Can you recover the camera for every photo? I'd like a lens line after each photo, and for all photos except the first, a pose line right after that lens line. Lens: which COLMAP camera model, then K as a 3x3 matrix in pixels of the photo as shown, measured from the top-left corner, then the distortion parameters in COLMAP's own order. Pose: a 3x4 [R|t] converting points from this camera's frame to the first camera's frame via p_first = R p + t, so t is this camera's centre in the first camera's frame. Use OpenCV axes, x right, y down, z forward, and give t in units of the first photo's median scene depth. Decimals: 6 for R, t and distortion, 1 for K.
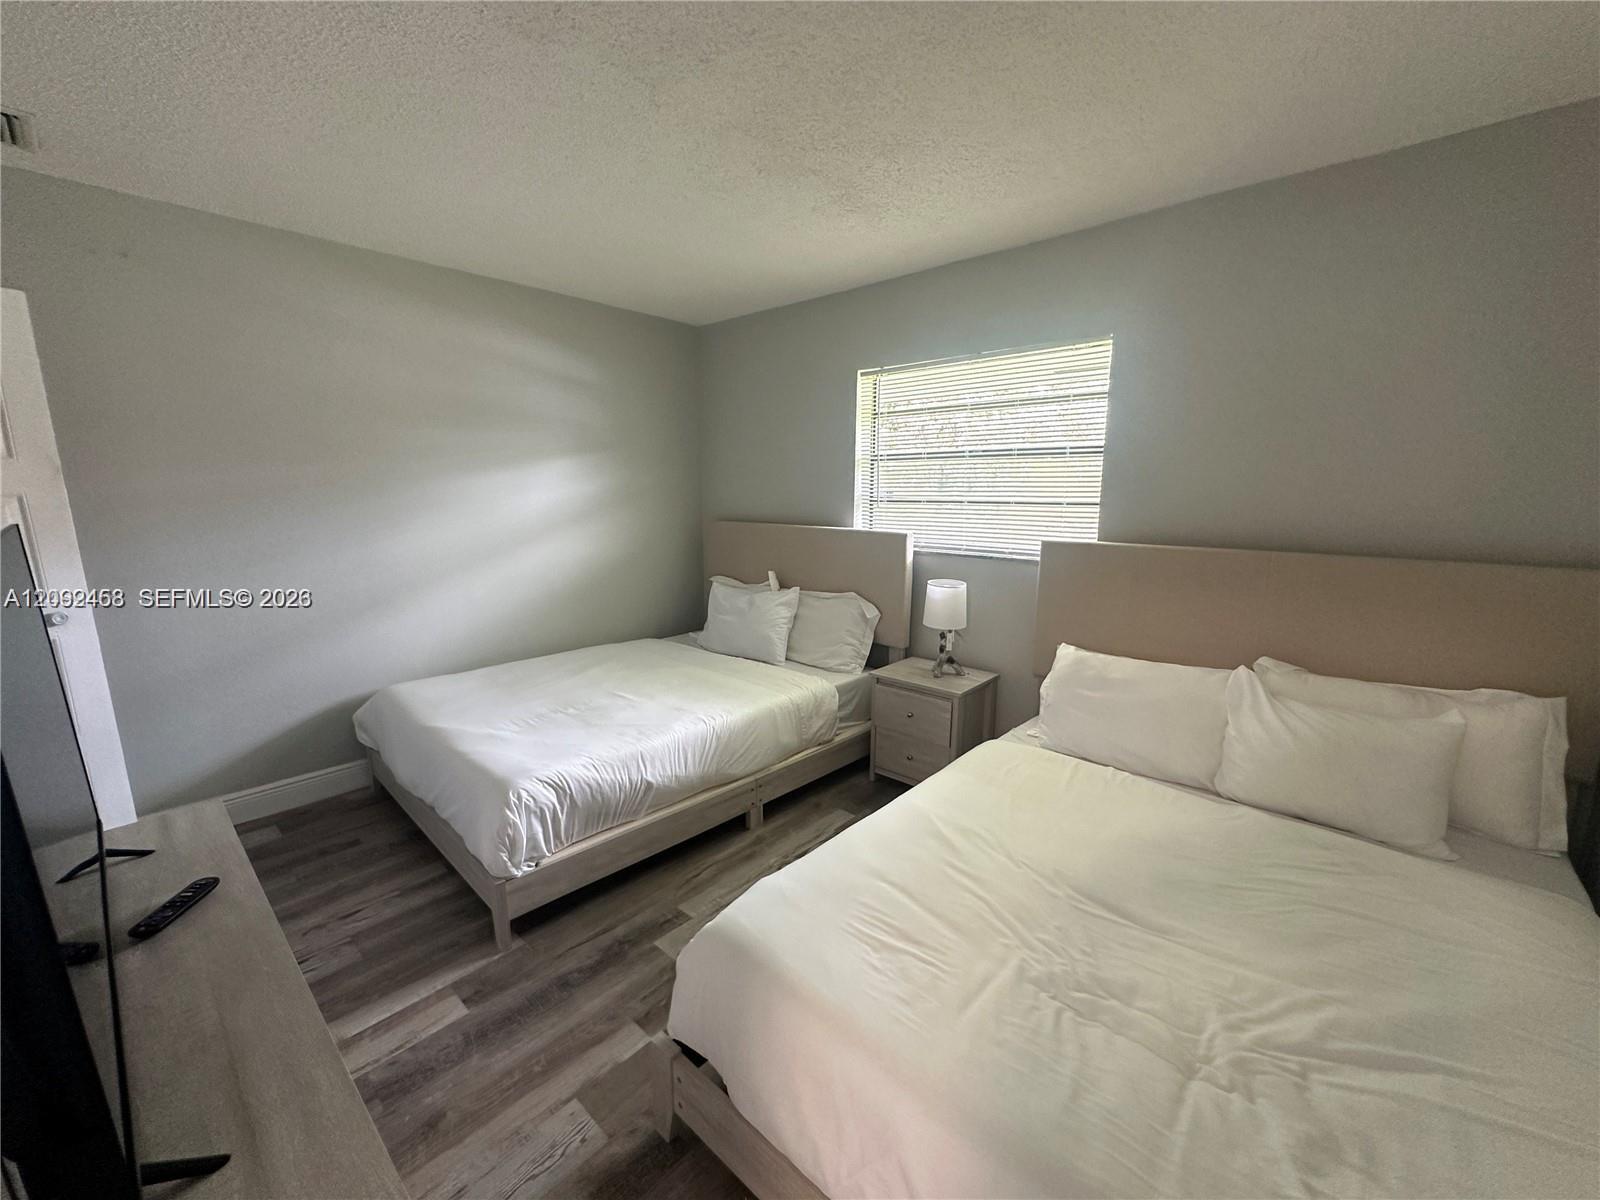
lens RADIAL K [[636.1, 0, 800.0], [0, 636.1, 600.0], [0, 0, 1]] dist [-0.003527, 0.000121]
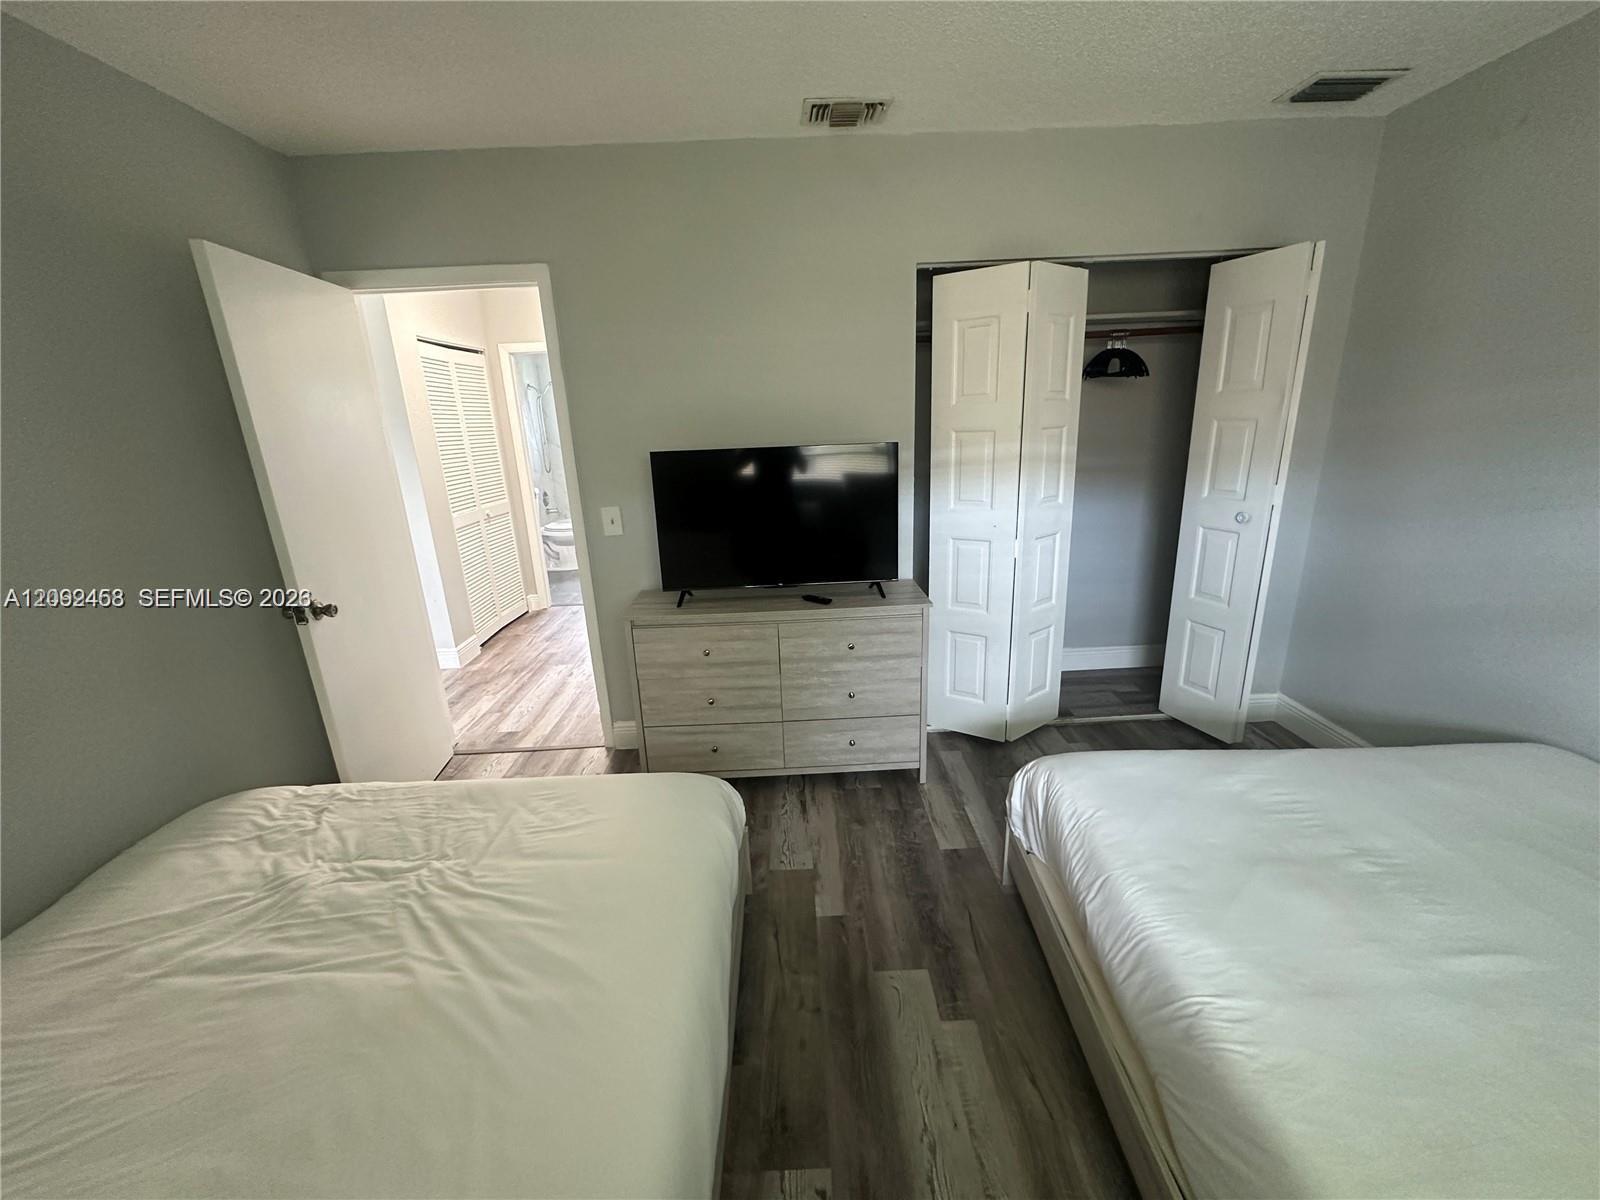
lens RADIAL K [[636.1, 0, 800.0], [0, 636.1, 600.0], [0, 0, 1]] dist [-0.003527, 0.000121]
pose [[-0.726179, 0.216717, -0.652456, 0.365918], [-0.088689, 0.911559, 0.401490, -0.264159], [0.681762, 0.349419, -0.642735, 1.307618]]
